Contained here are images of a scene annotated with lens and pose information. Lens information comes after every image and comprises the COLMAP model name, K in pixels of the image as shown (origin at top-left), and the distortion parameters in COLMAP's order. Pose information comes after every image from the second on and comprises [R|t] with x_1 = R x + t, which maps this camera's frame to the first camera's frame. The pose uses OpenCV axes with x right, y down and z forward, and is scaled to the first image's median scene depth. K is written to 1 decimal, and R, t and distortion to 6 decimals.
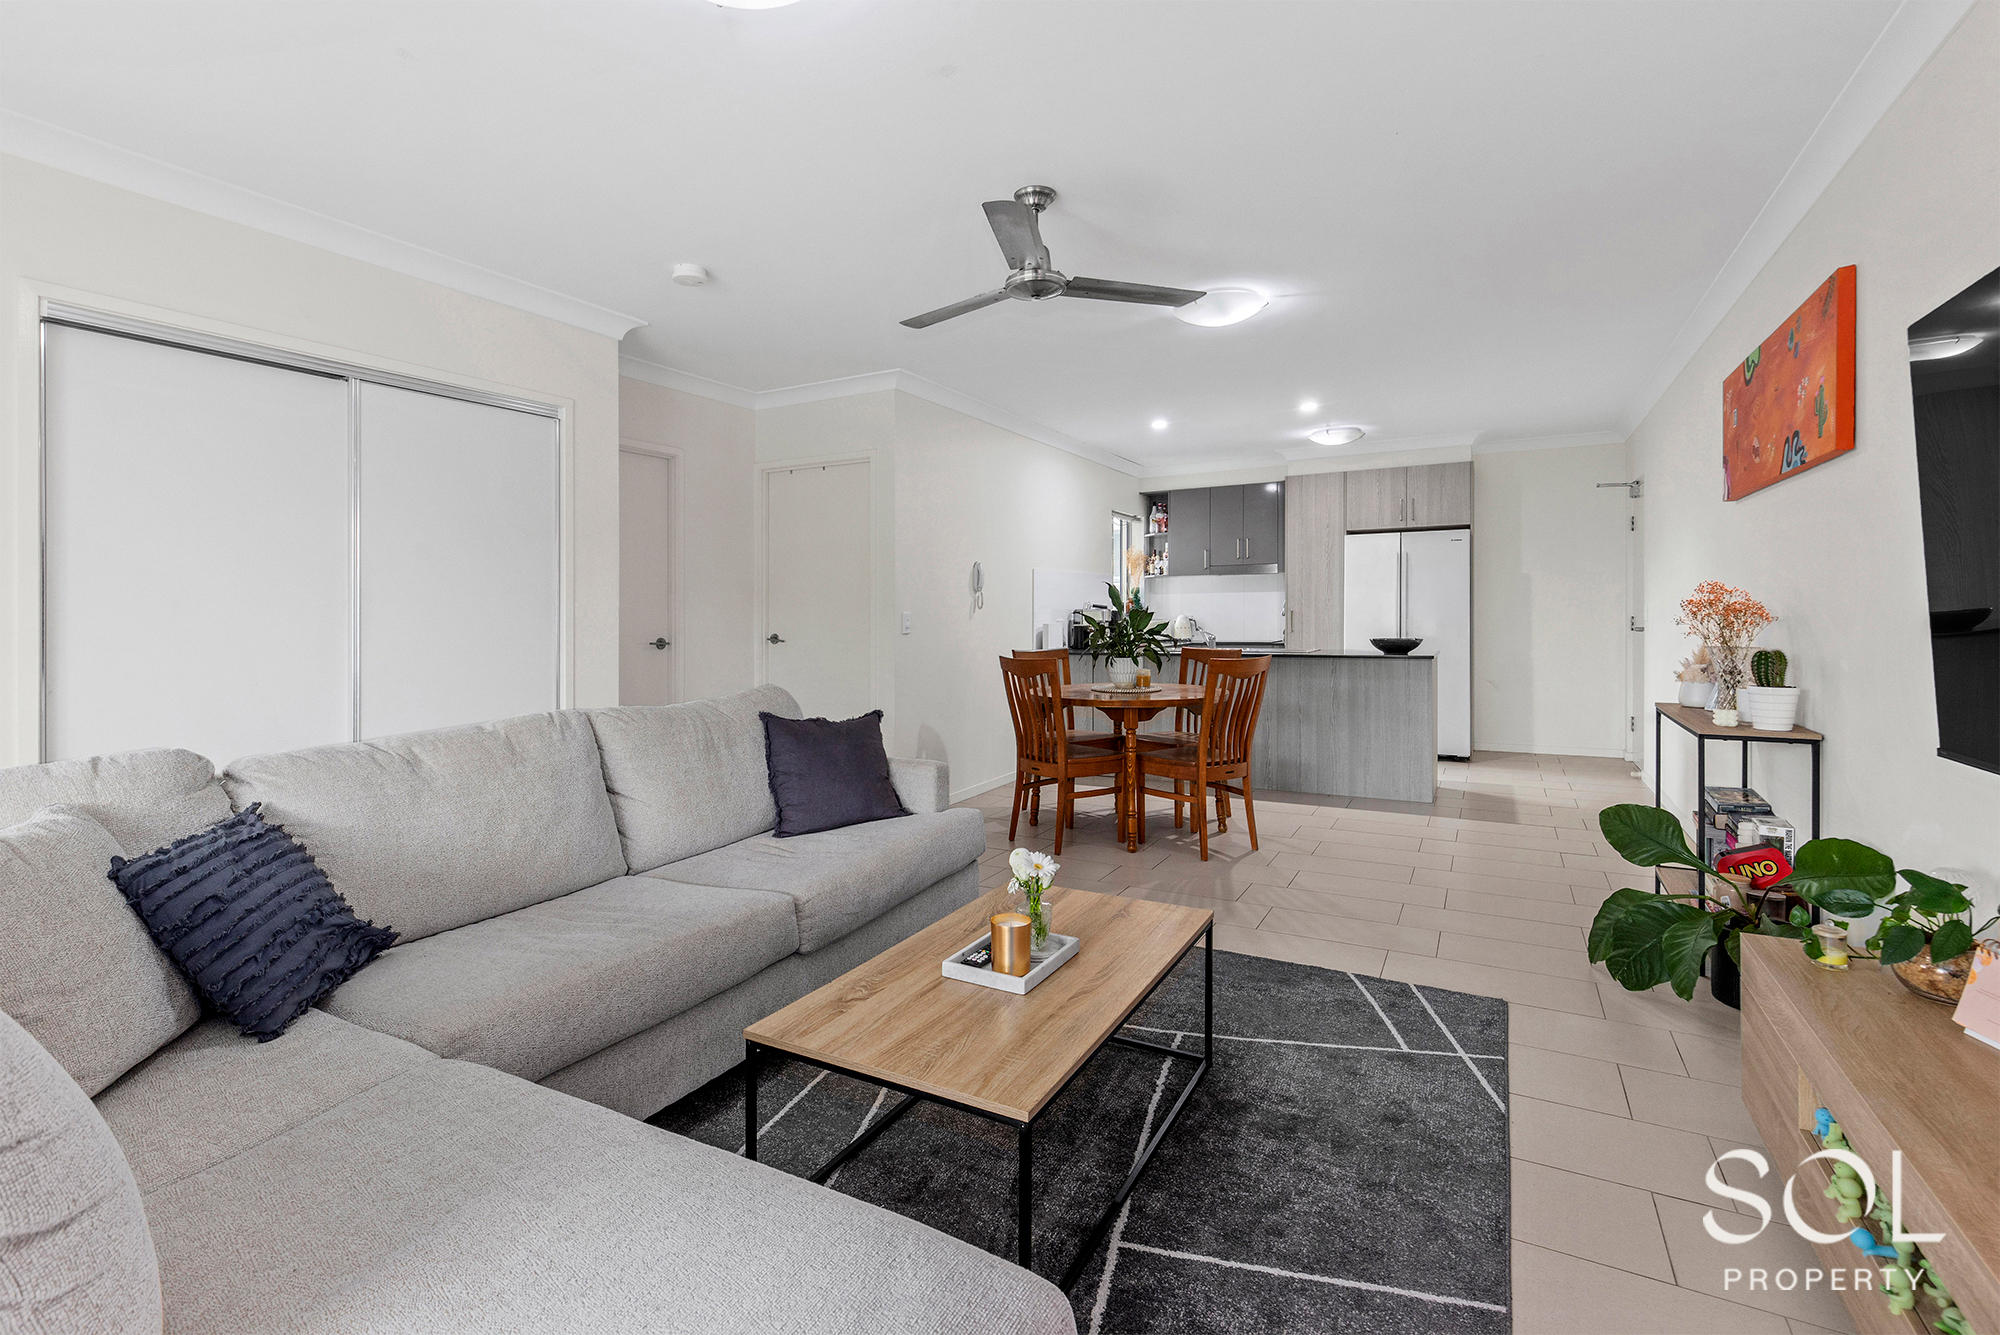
lens RADIAL K [[918.9, 0, 1010.6], [0, 918.9, 665.0], [0, 0, 1]] dist [0.001794, -0.000825]
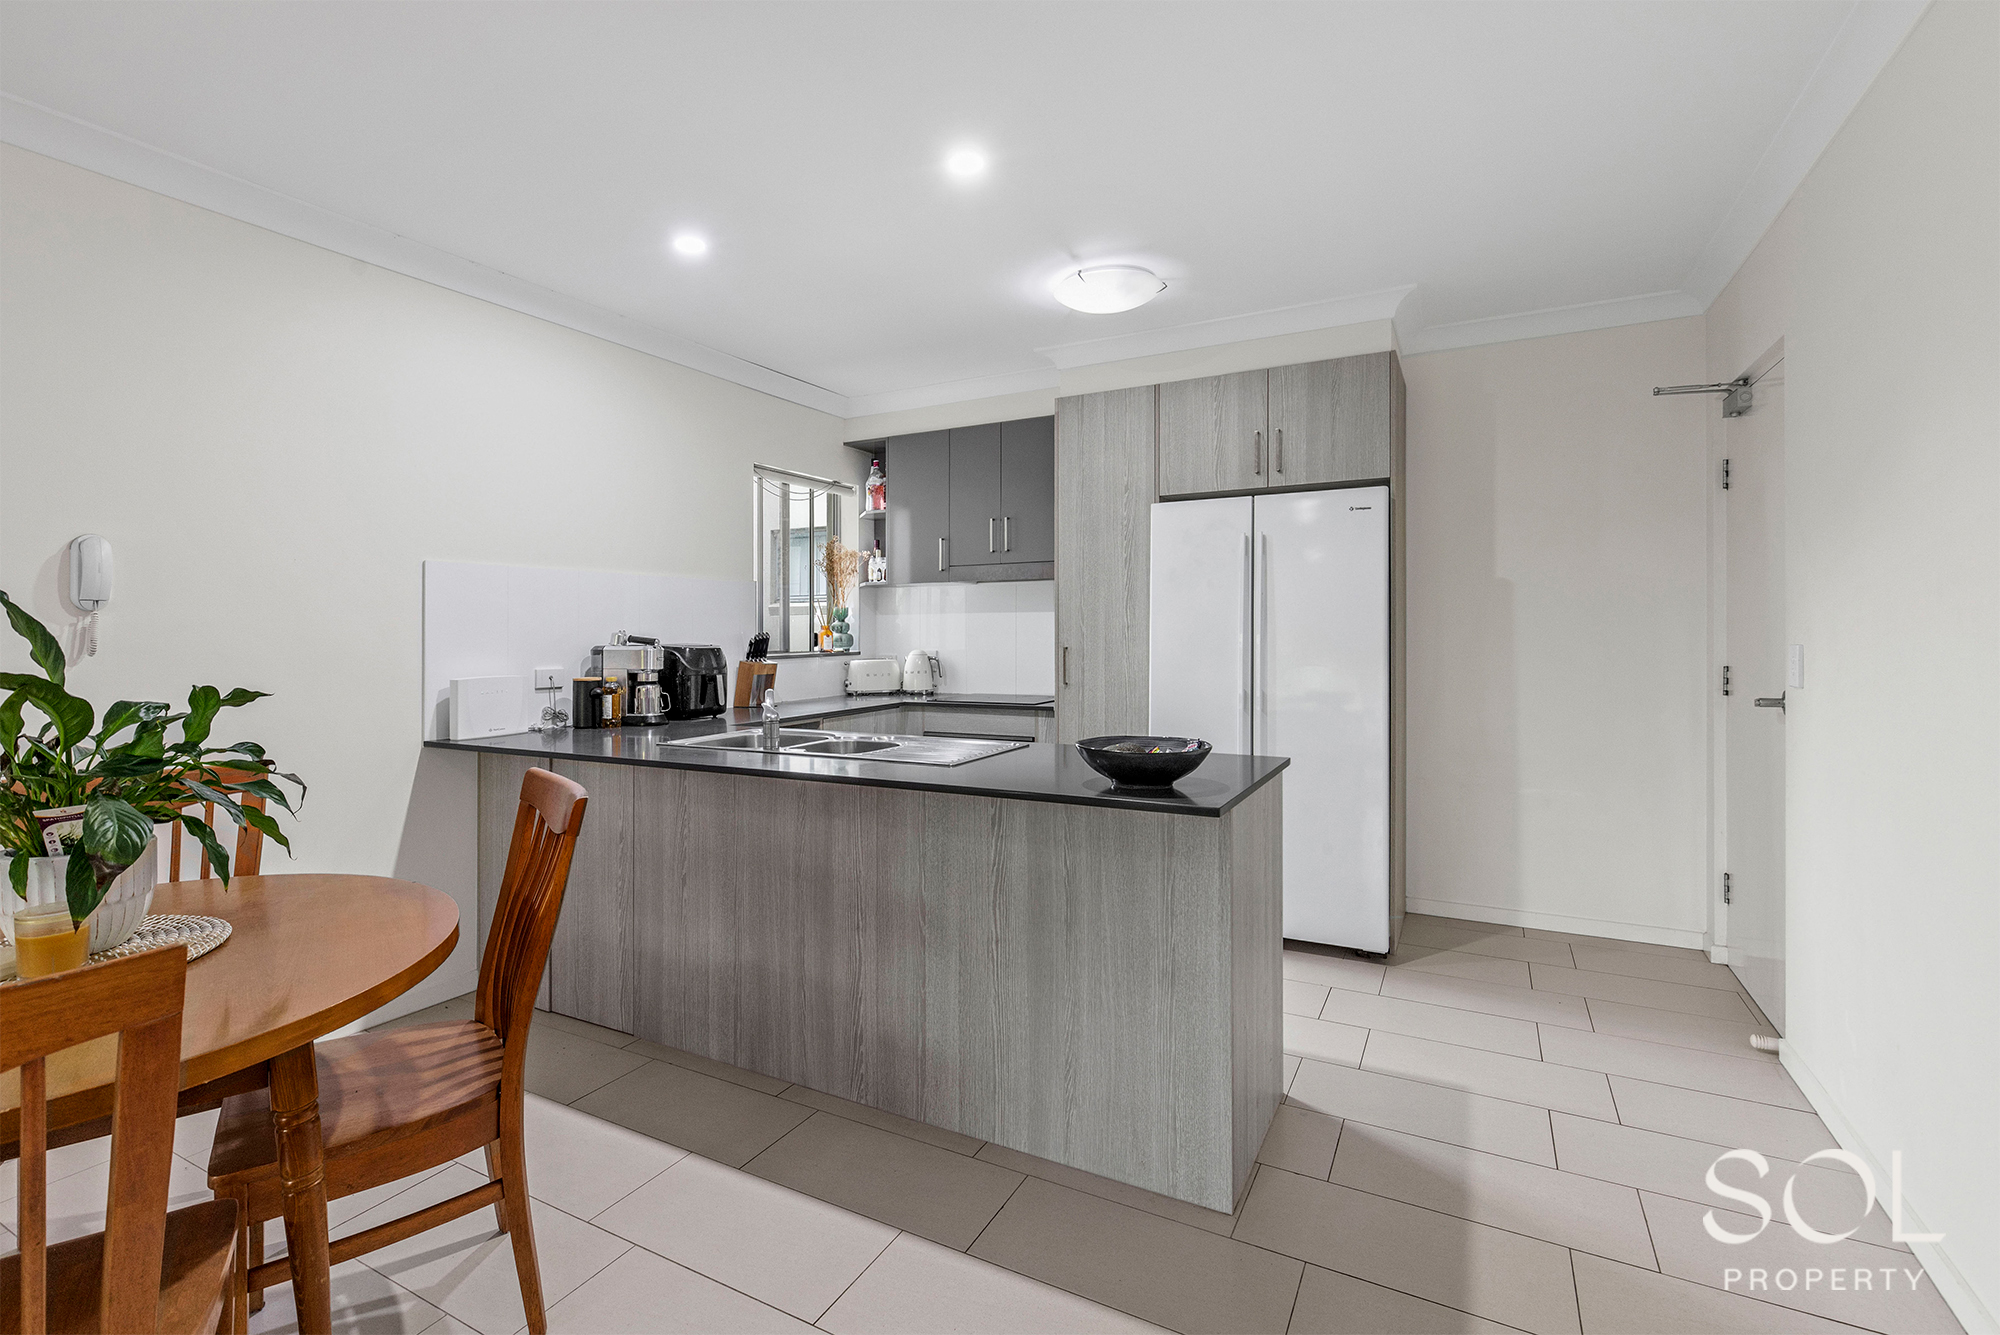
lens RADIAL K [[918.9, 0, 987.1], [0, 918.9, 664.4], [0, 0, 1]] dist [0.001794, -0.000825]
pose [[0.999921, 0.005381, -0.011355, 0.283004], [-0.005599, 0.999799, -0.019263, -0.040990], [0.011250, 0.019325, 0.999750, 0.494073]]
